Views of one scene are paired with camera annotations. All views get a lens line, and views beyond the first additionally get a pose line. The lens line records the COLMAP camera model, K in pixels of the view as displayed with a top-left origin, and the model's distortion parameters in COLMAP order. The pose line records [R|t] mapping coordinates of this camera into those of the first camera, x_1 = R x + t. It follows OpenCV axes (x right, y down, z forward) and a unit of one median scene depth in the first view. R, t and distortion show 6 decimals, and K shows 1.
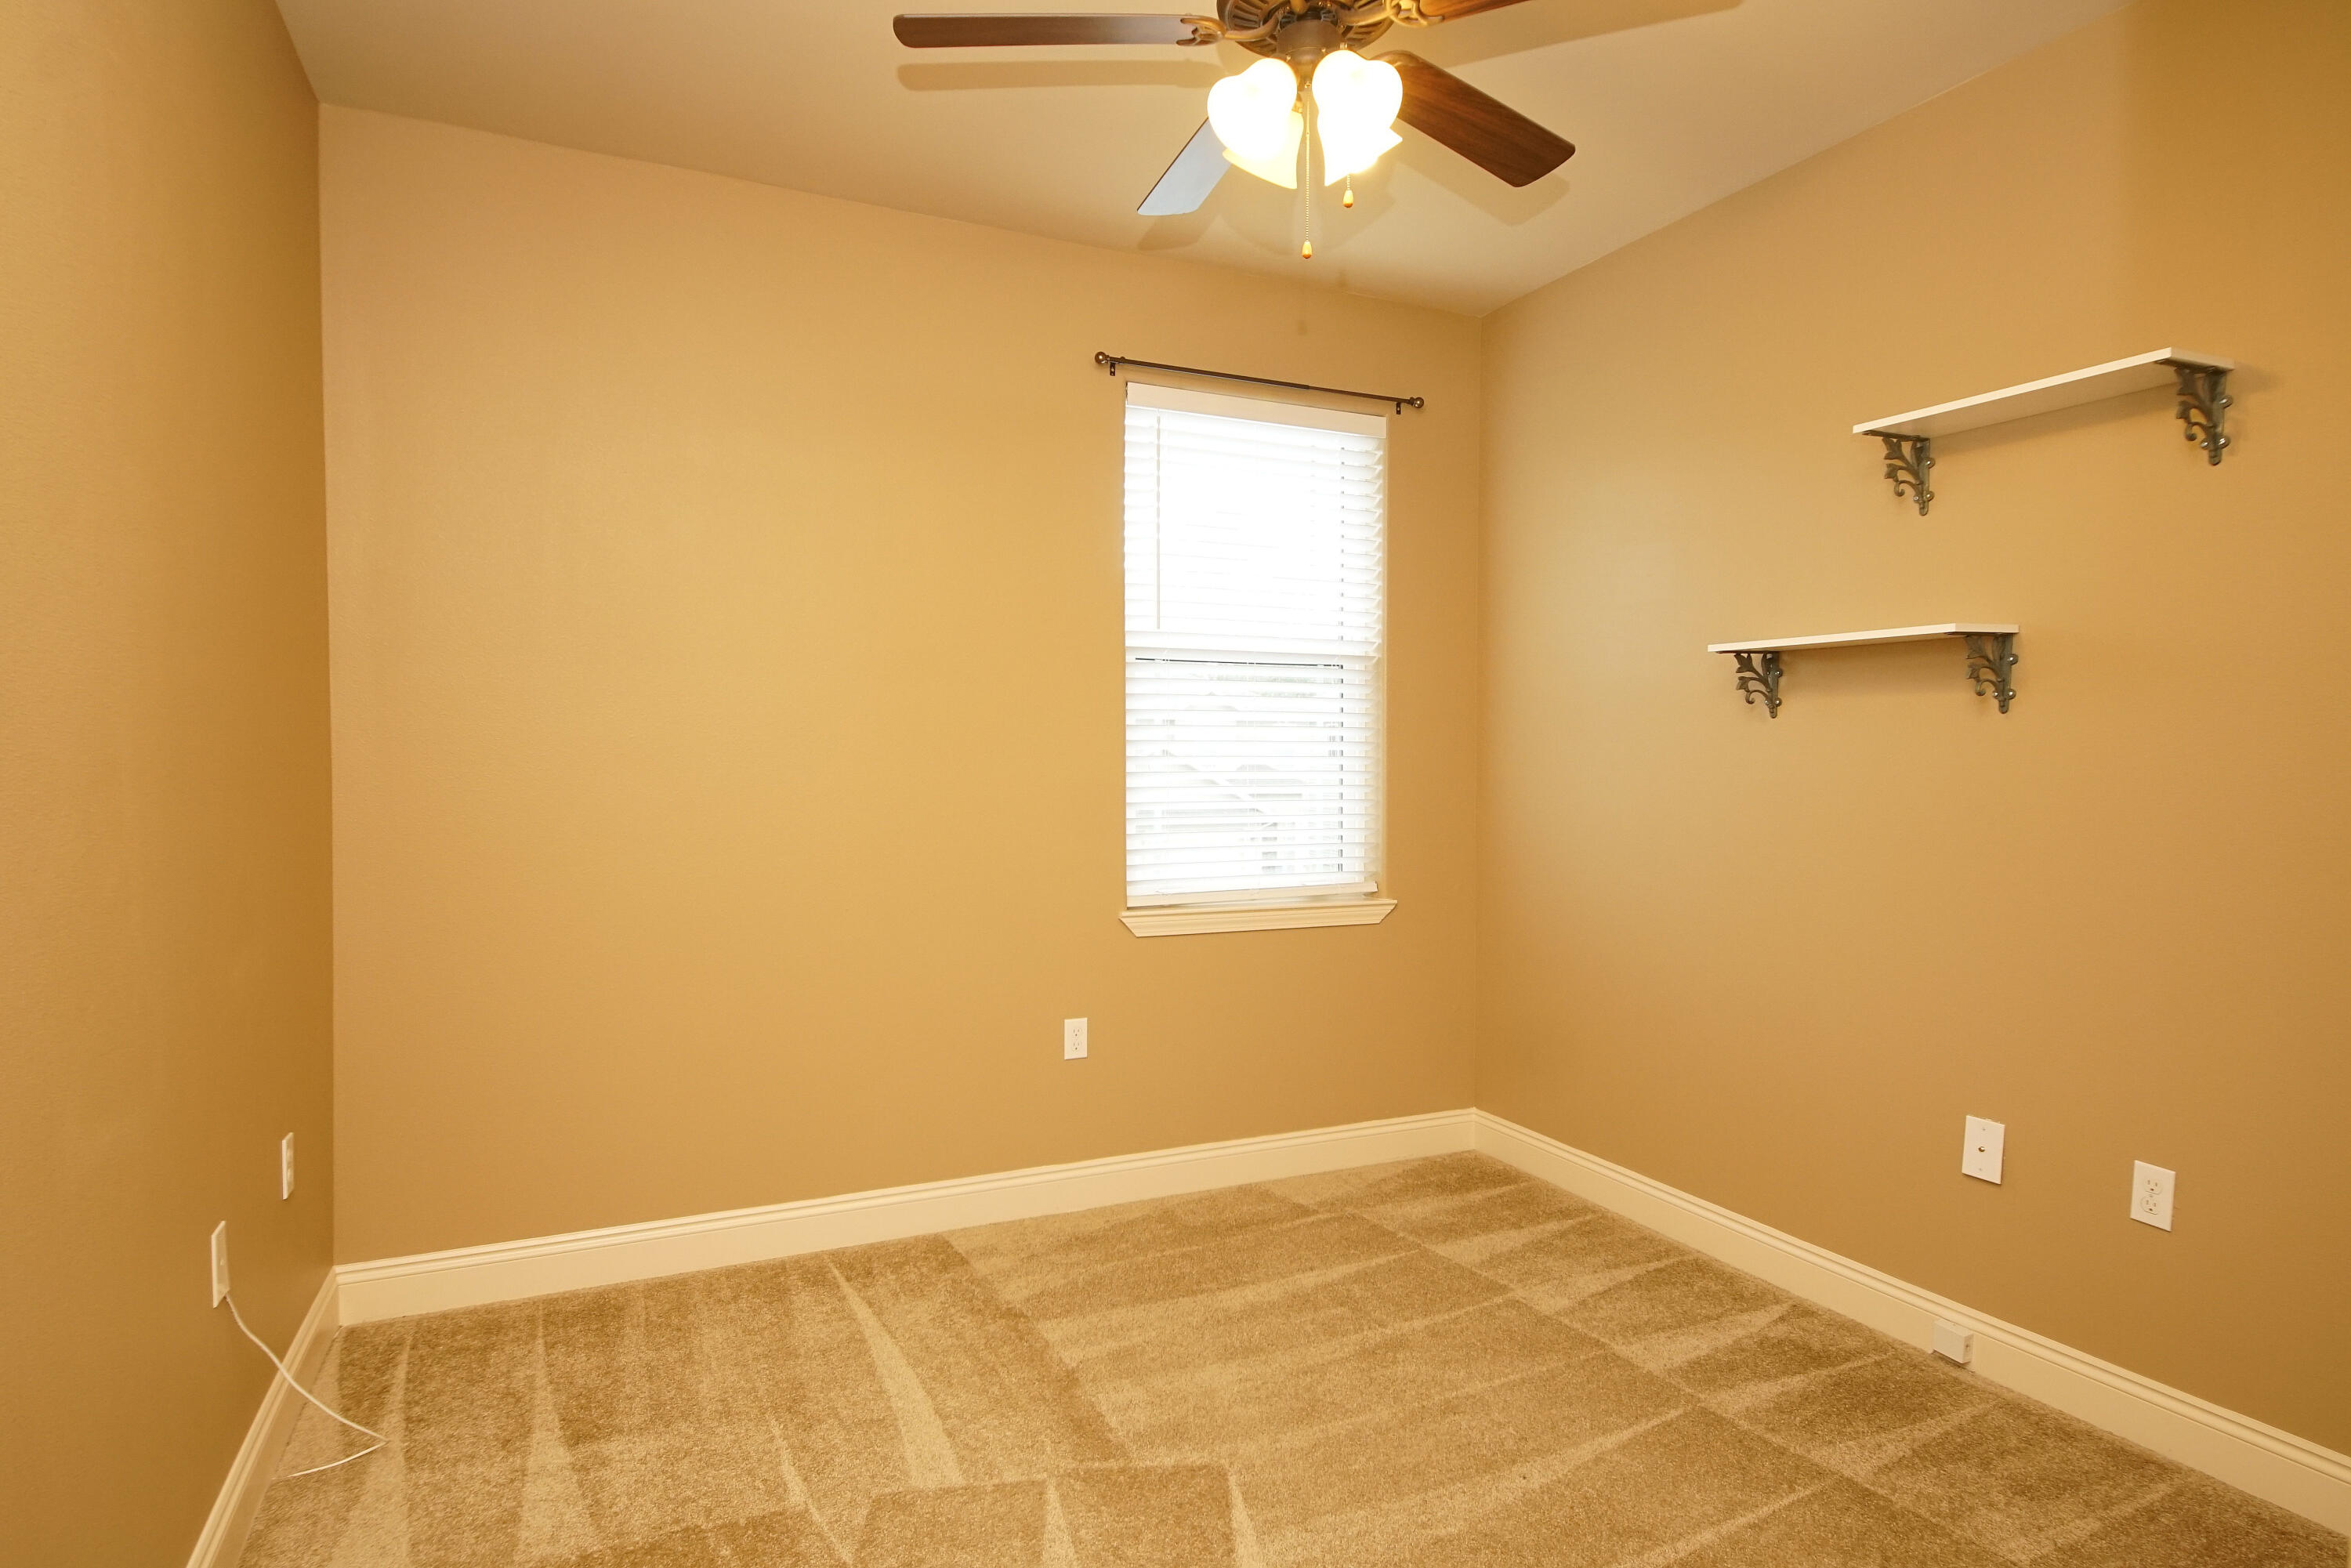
lens RADIAL K [[1257.7, 0, 1155.5], [0, 1257.7, 776.4], [0, 0, 1]] dist [0.039282, -0.038110]
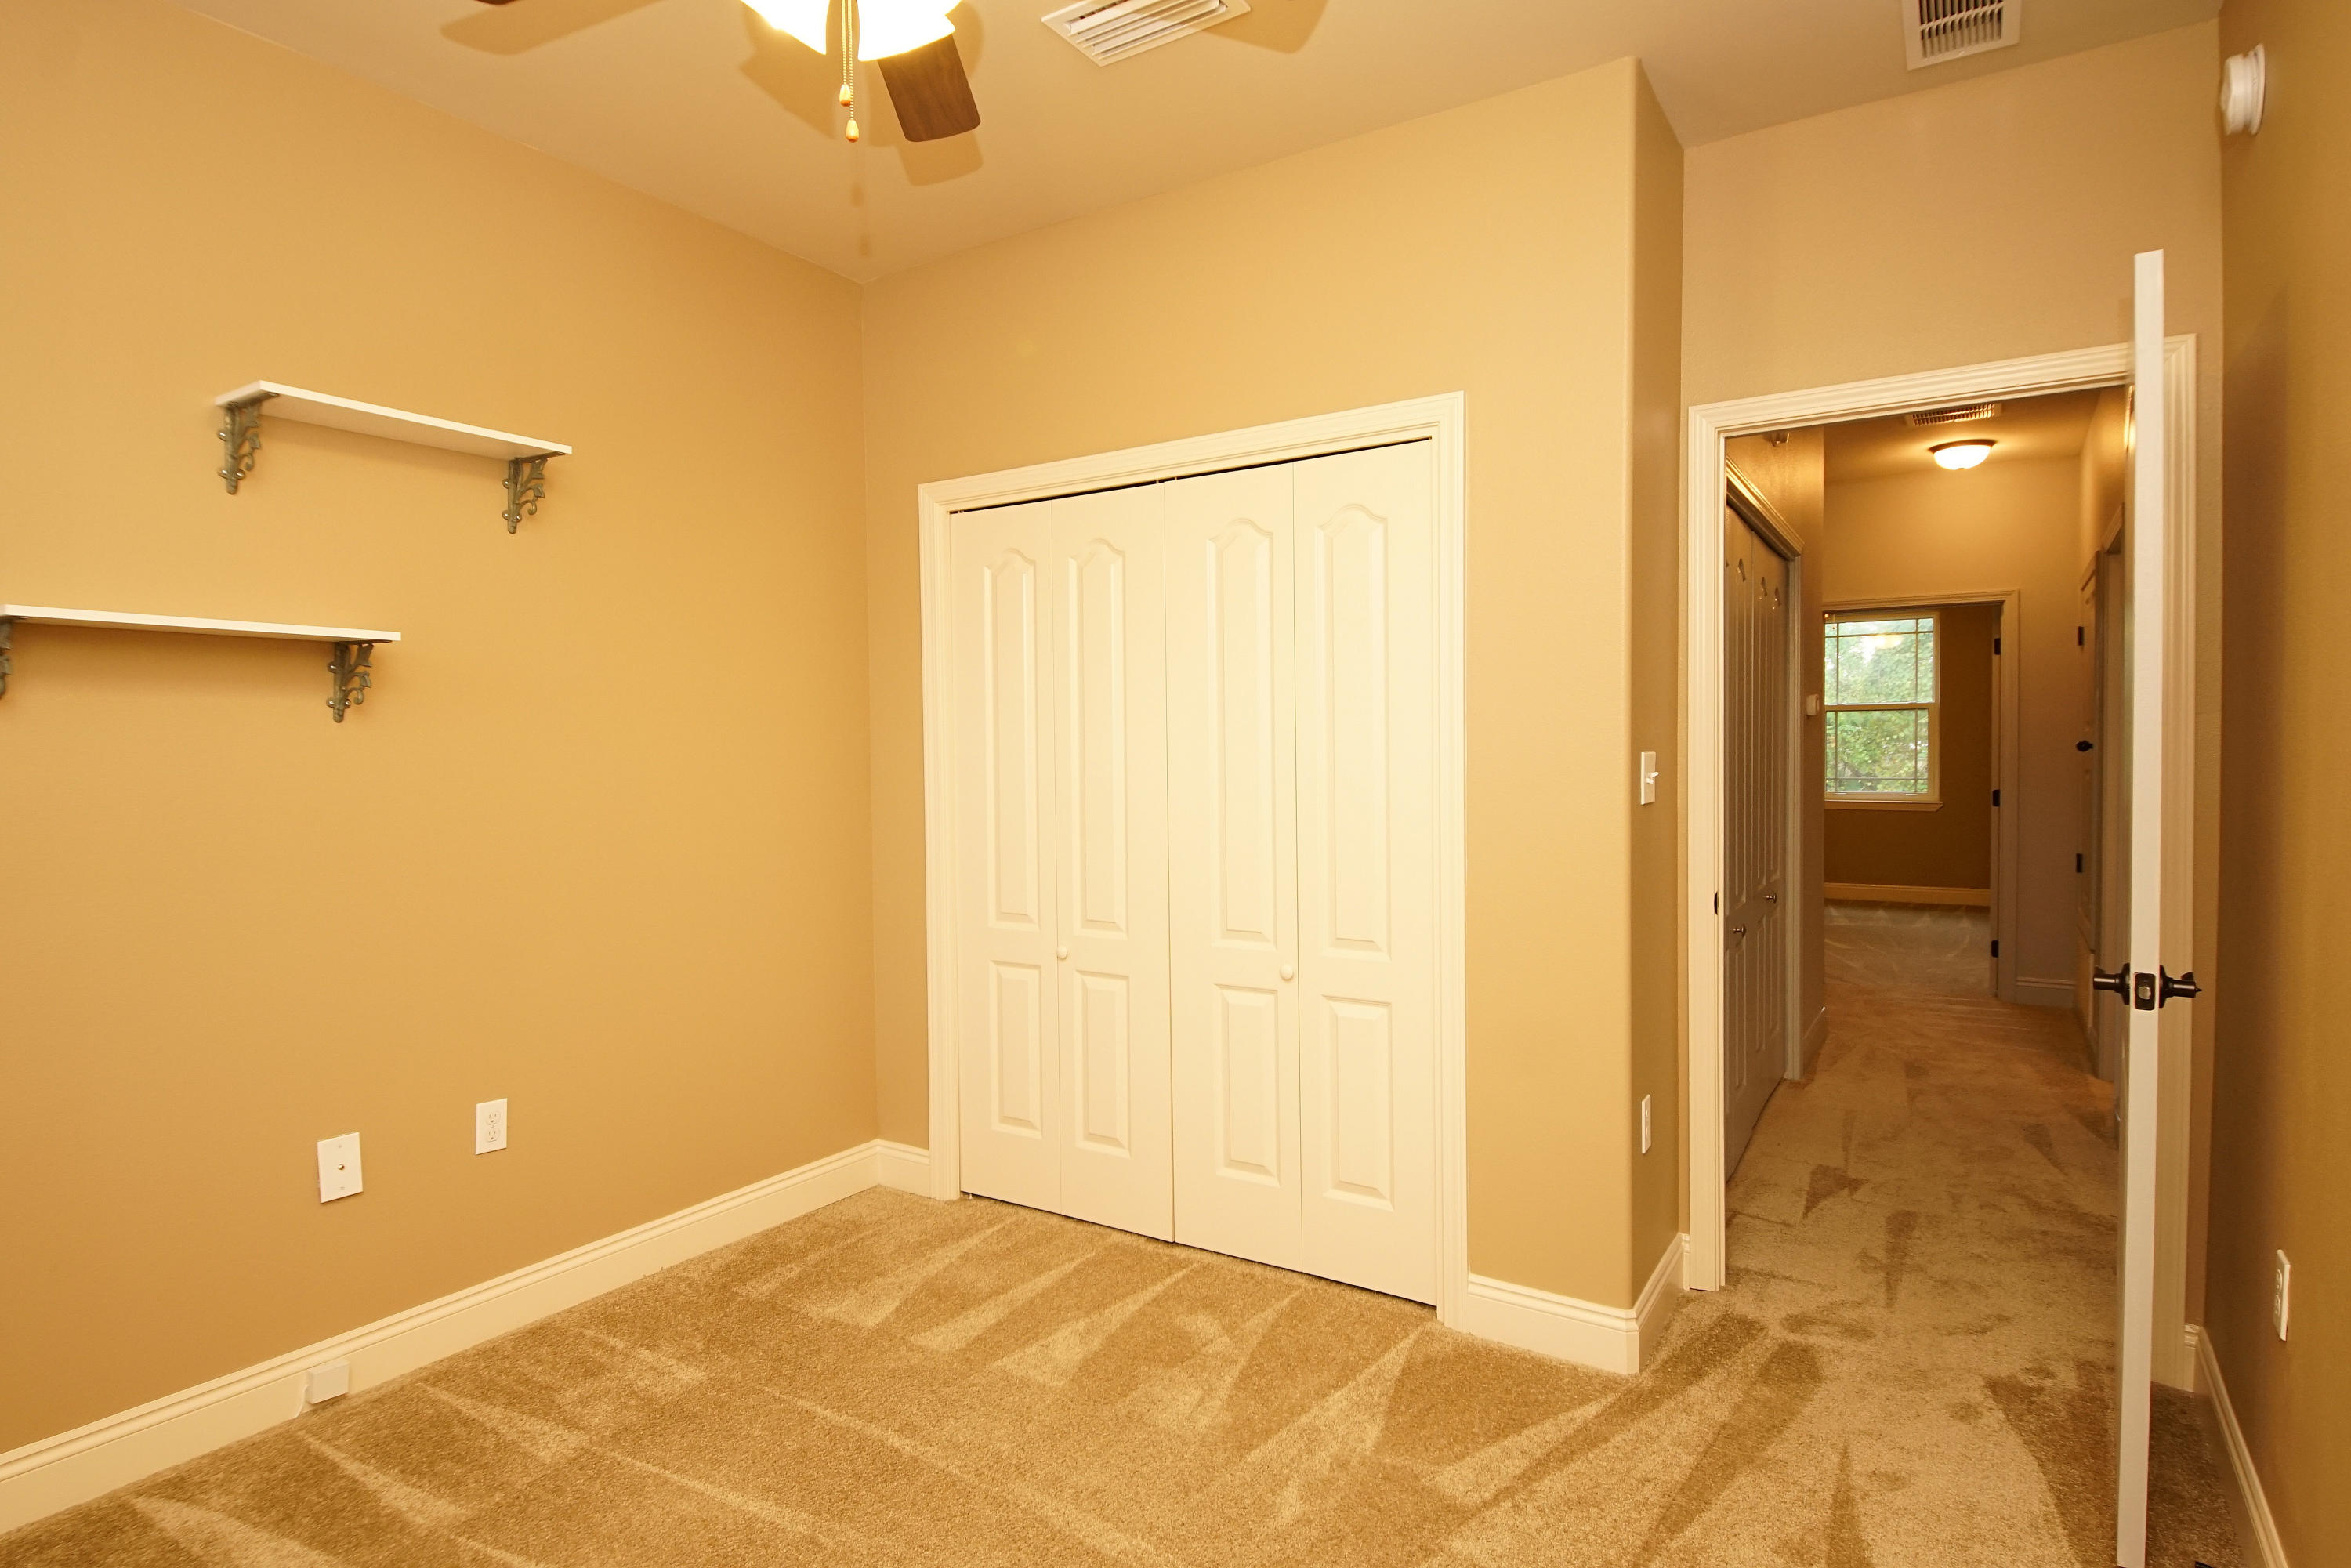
lens RADIAL K [[1257.7, 0, 1155.5], [0, 1257.7, 776.4], [0, 0, 1]] dist [0.039282, -0.038110]
pose [[-0.540664, -0.021490, 0.840964, -0.514378], [0.017662, 0.999163, 0.036888, -0.031927], [-0.841053, 0.034797, -0.539832, 1.016673]]
